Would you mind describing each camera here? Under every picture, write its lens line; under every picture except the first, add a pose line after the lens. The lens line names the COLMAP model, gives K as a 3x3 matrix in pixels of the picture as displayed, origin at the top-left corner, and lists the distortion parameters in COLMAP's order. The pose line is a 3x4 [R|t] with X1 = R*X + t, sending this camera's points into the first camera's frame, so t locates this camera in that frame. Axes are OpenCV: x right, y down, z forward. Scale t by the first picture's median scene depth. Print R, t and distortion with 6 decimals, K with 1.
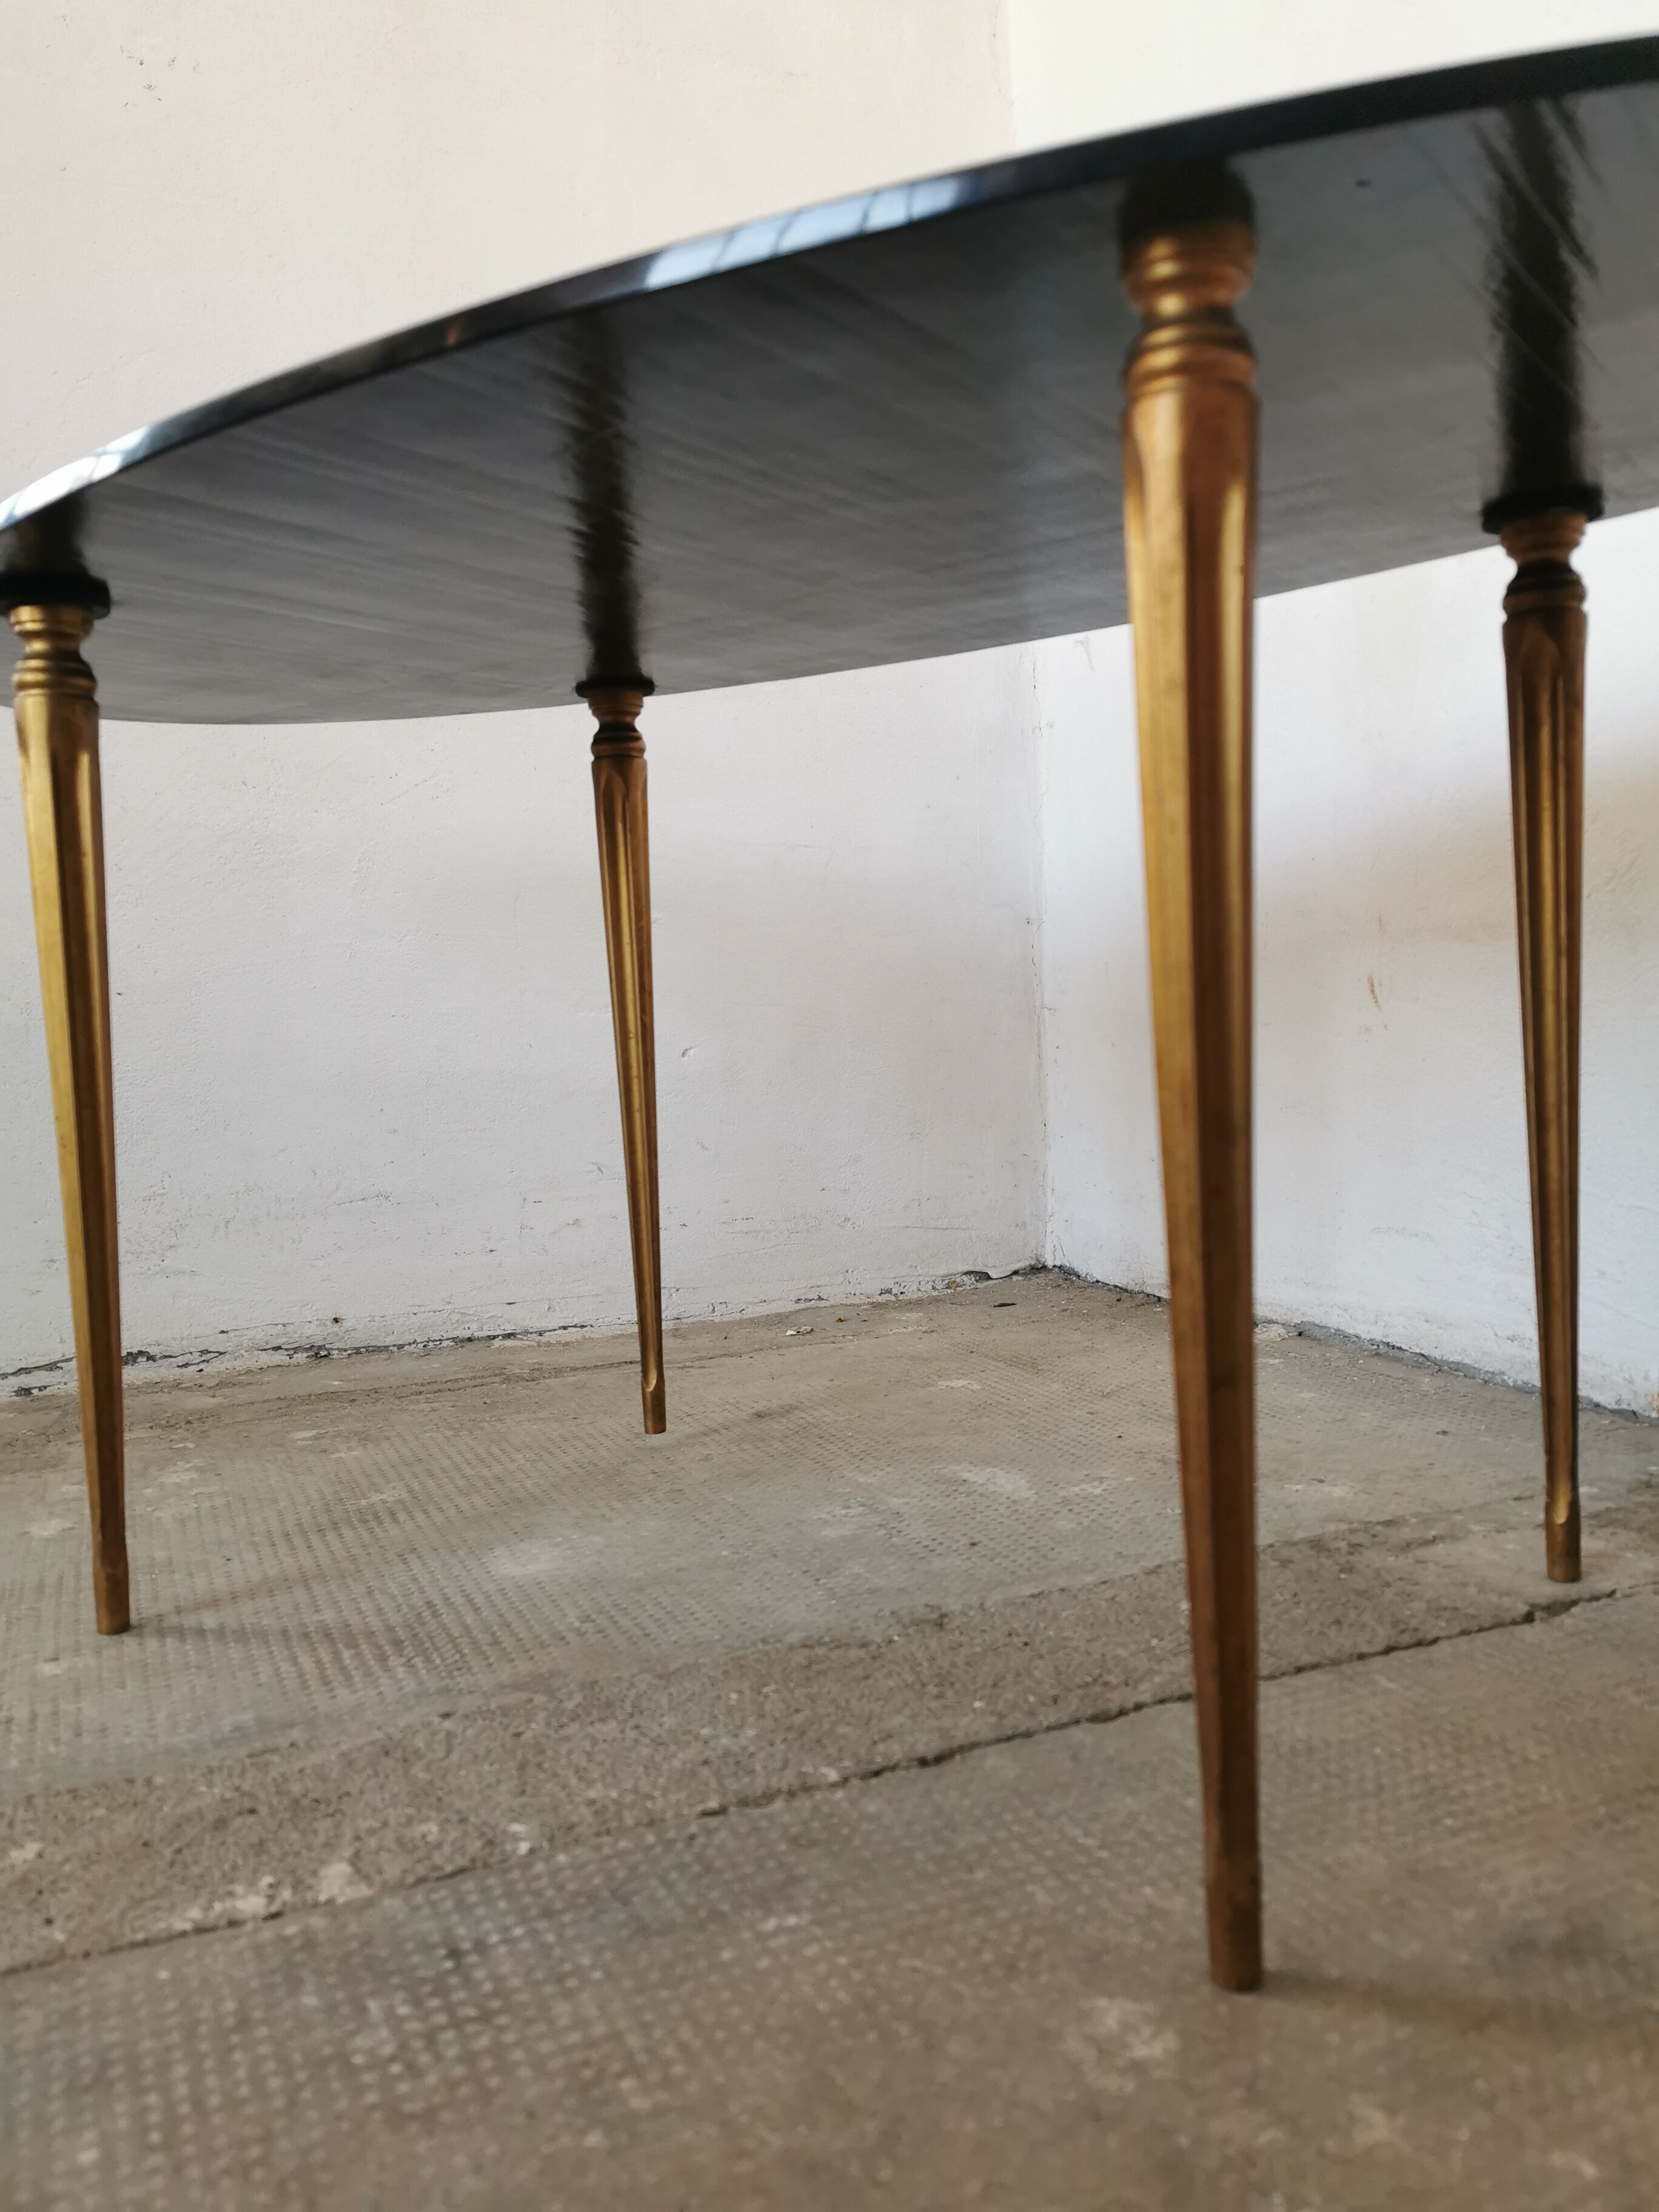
lens RADIAL K [[1707.0, 0, 824.1], [0, 1707.0, 1076.0], [0, 0, 1]] dist [0.054607, -0.093431]
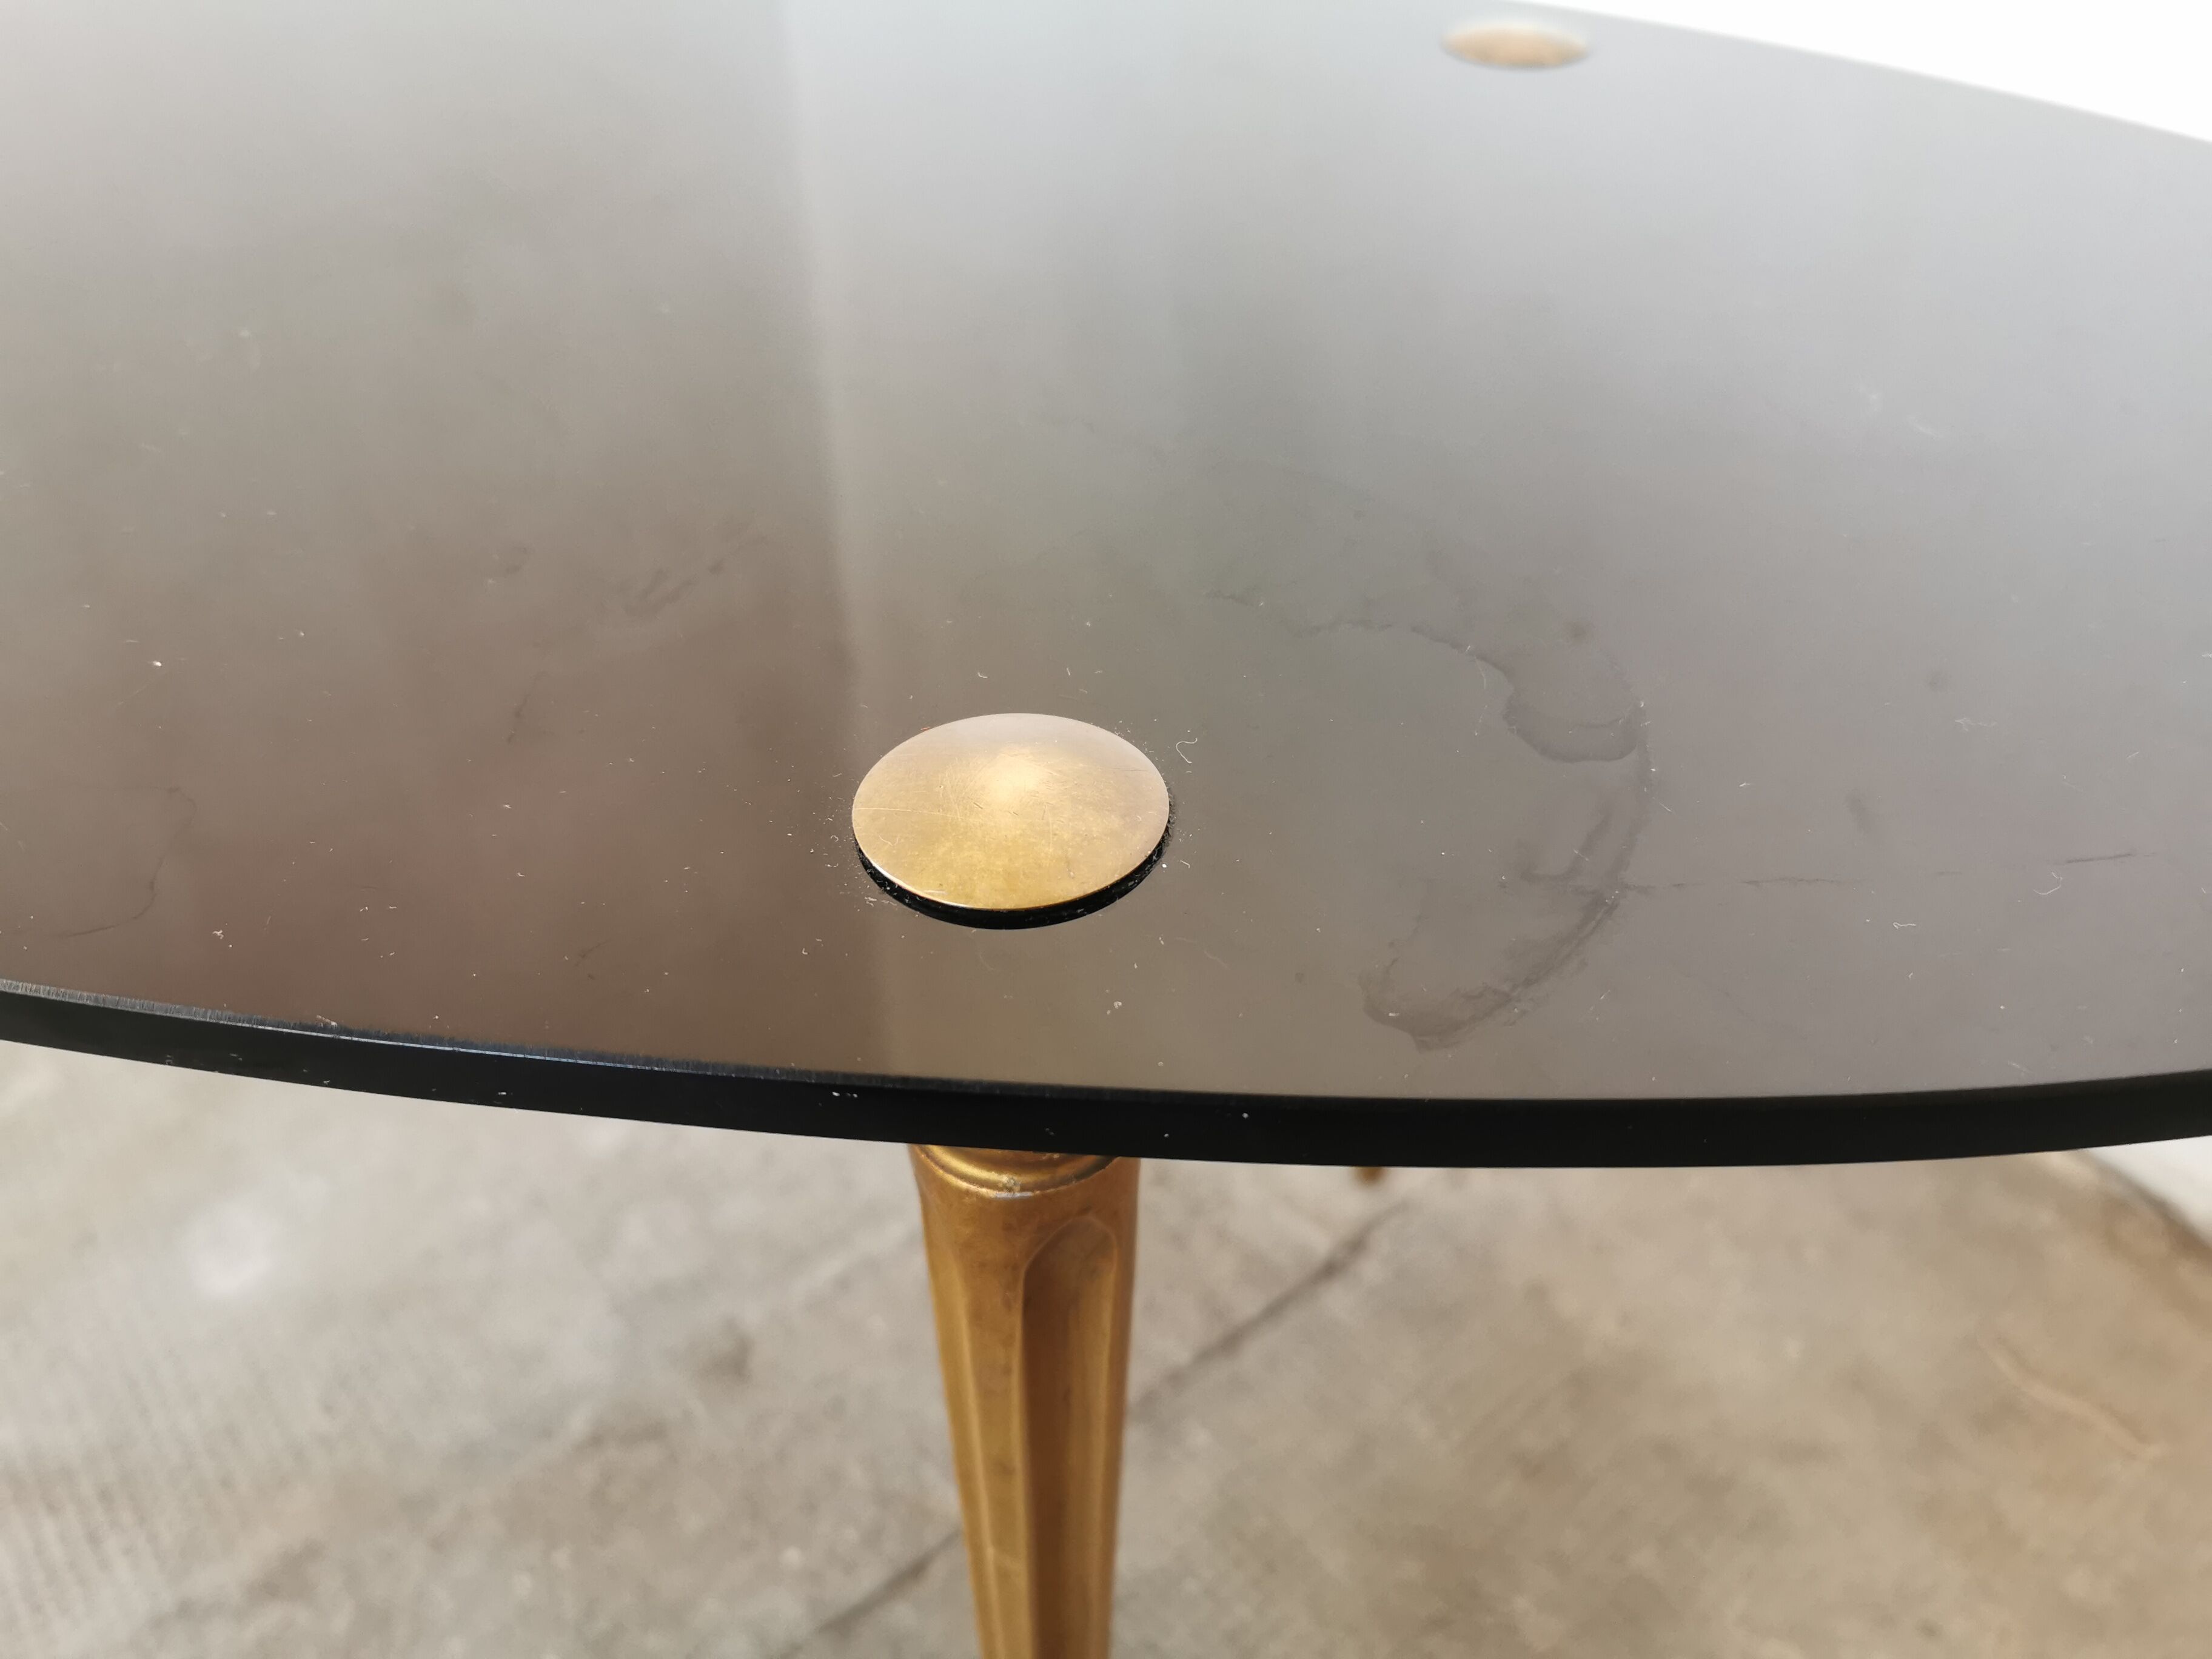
lens RADIAL K [[1707.0, 0, 1120.5], [0, 1707.0, 793.8], [0, 0, 1]] dist [0.054607, -0.093431]
pose [[0.959855, -0.125347, 0.250931, 0.070491], [-0.035150, 0.833793, 0.550957, -0.470473], [-0.278285, -0.537659, 0.795915, 0.370629]]
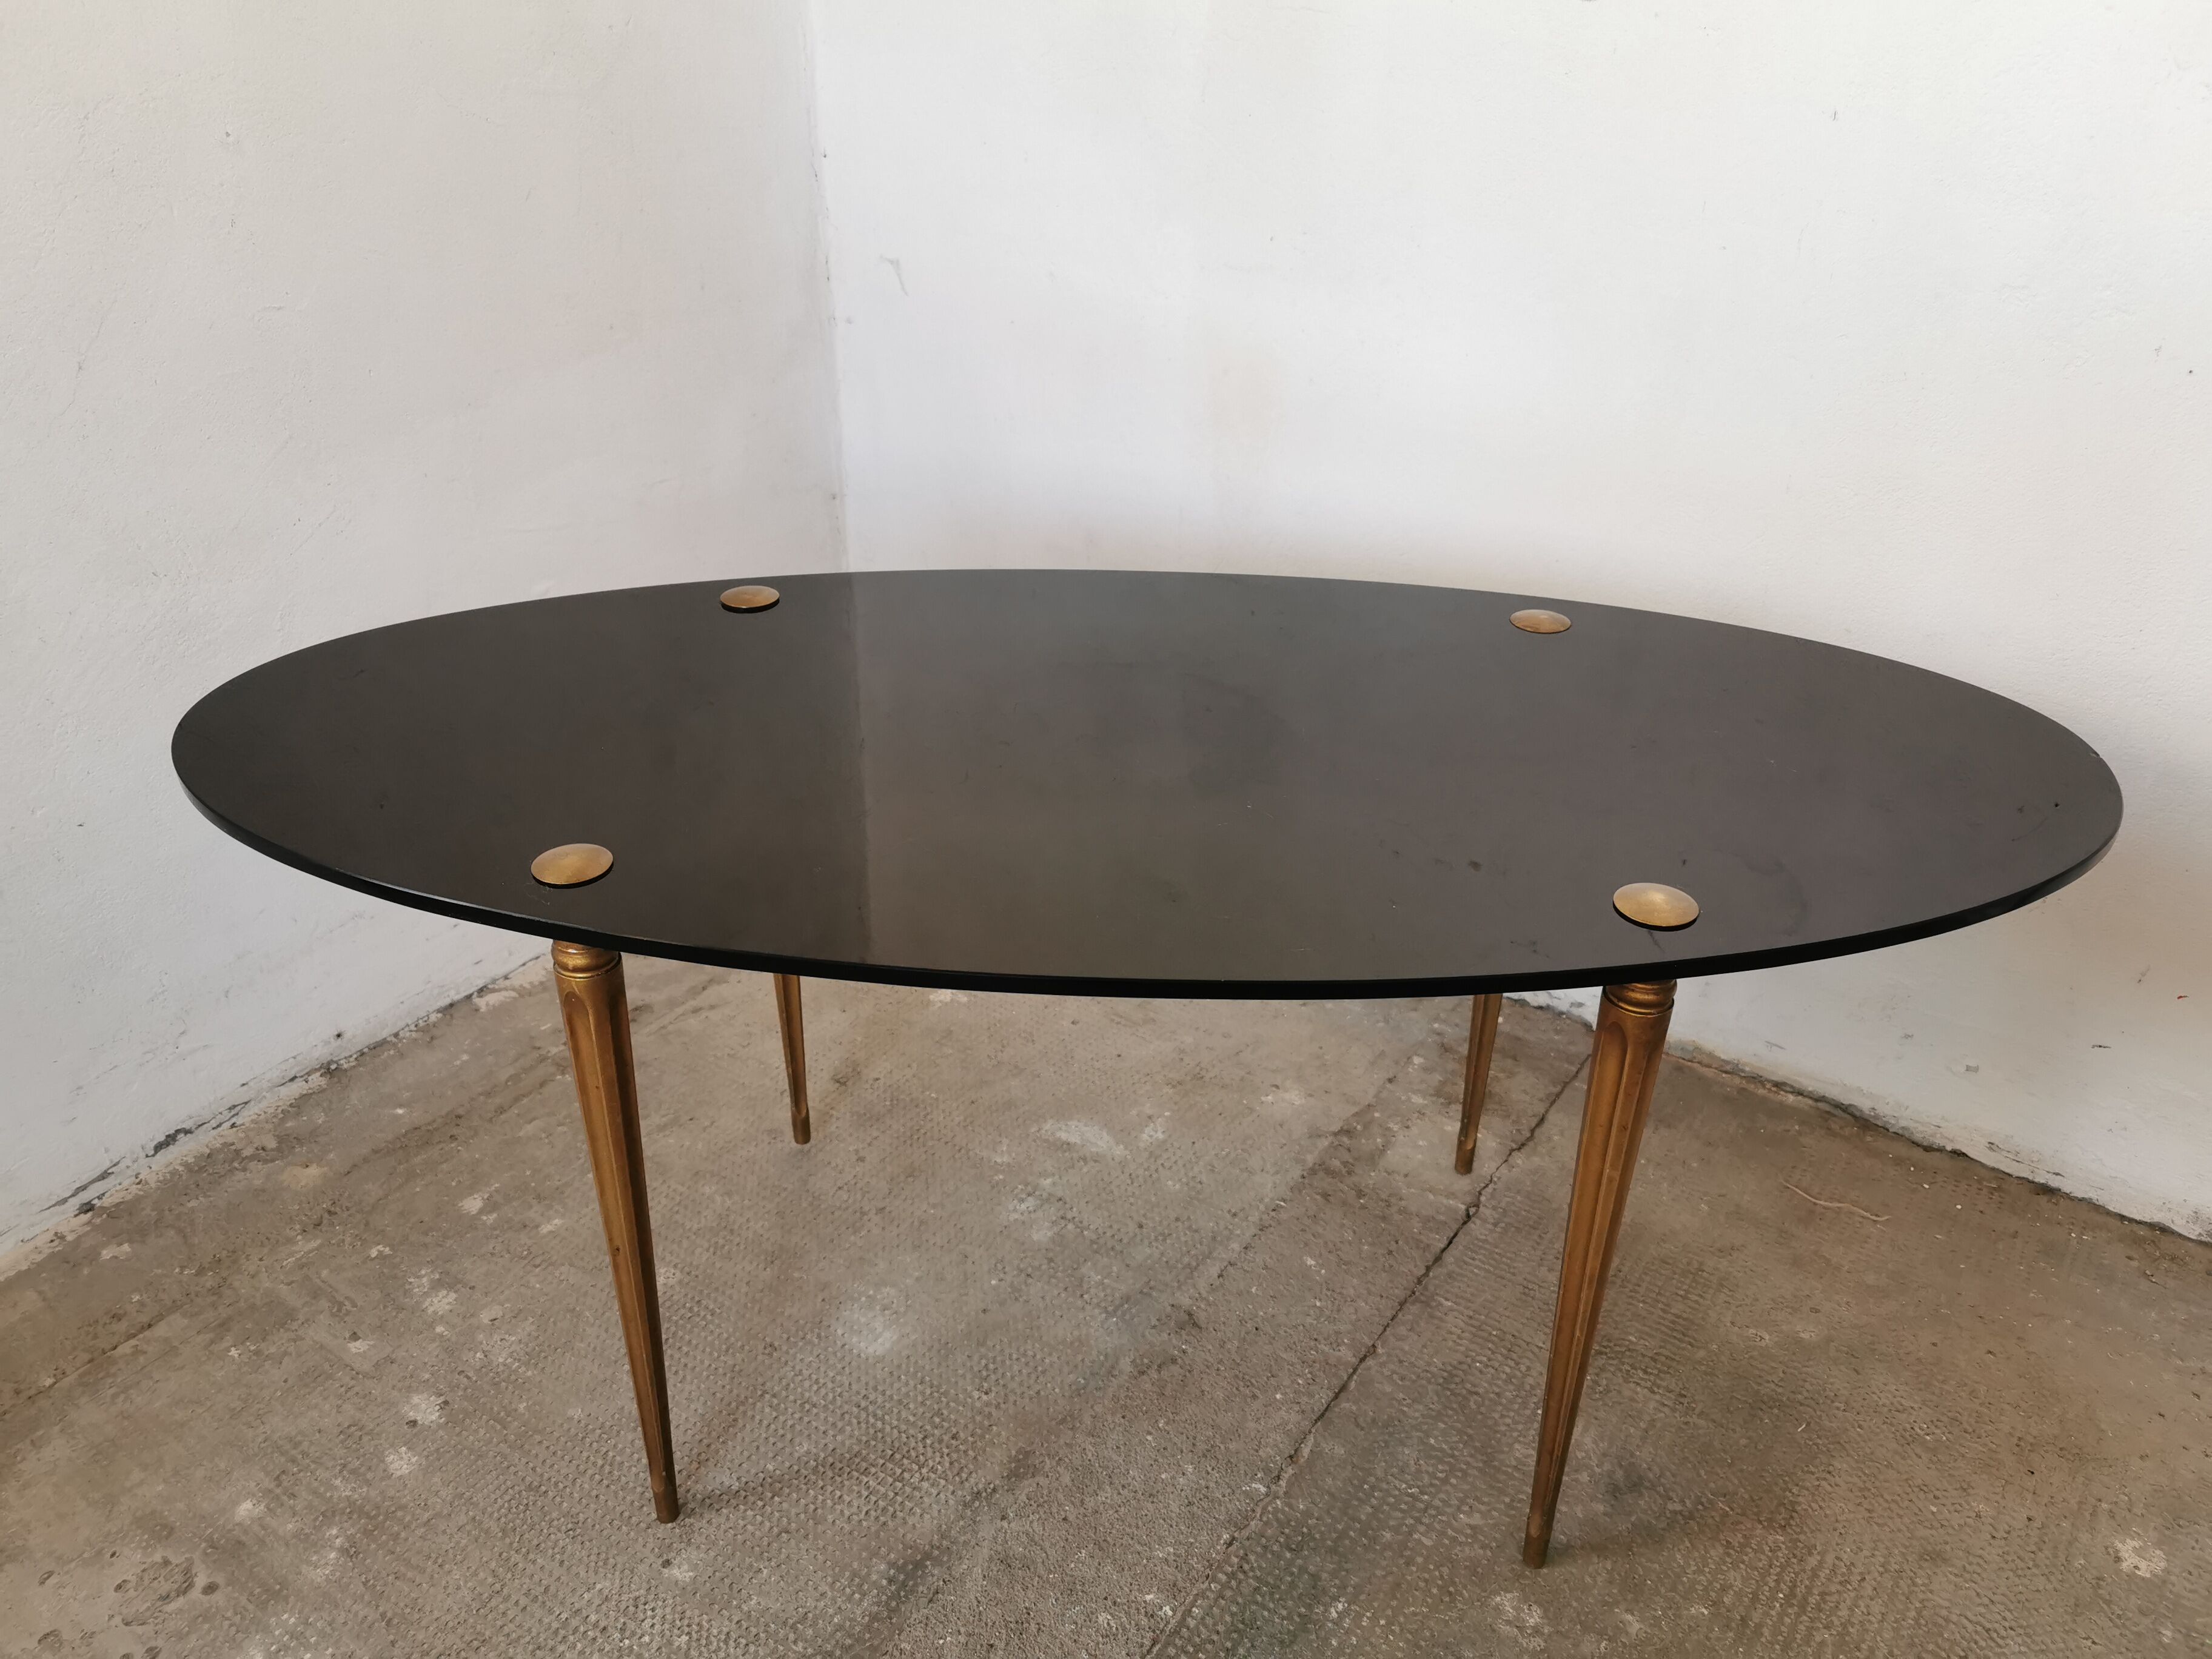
lens RADIAL K [[1707.0, 0, 1106.8], [0, 1707.0, 829.4], [0, 0, 1]] dist [0.054607, -0.093431]
pose [[0.842872, -0.217352, 0.492266, -0.726915], [-0.014669, 0.905177, 0.424781, -0.827995], [-0.537915, -0.365257, 0.759760, -0.040611]]
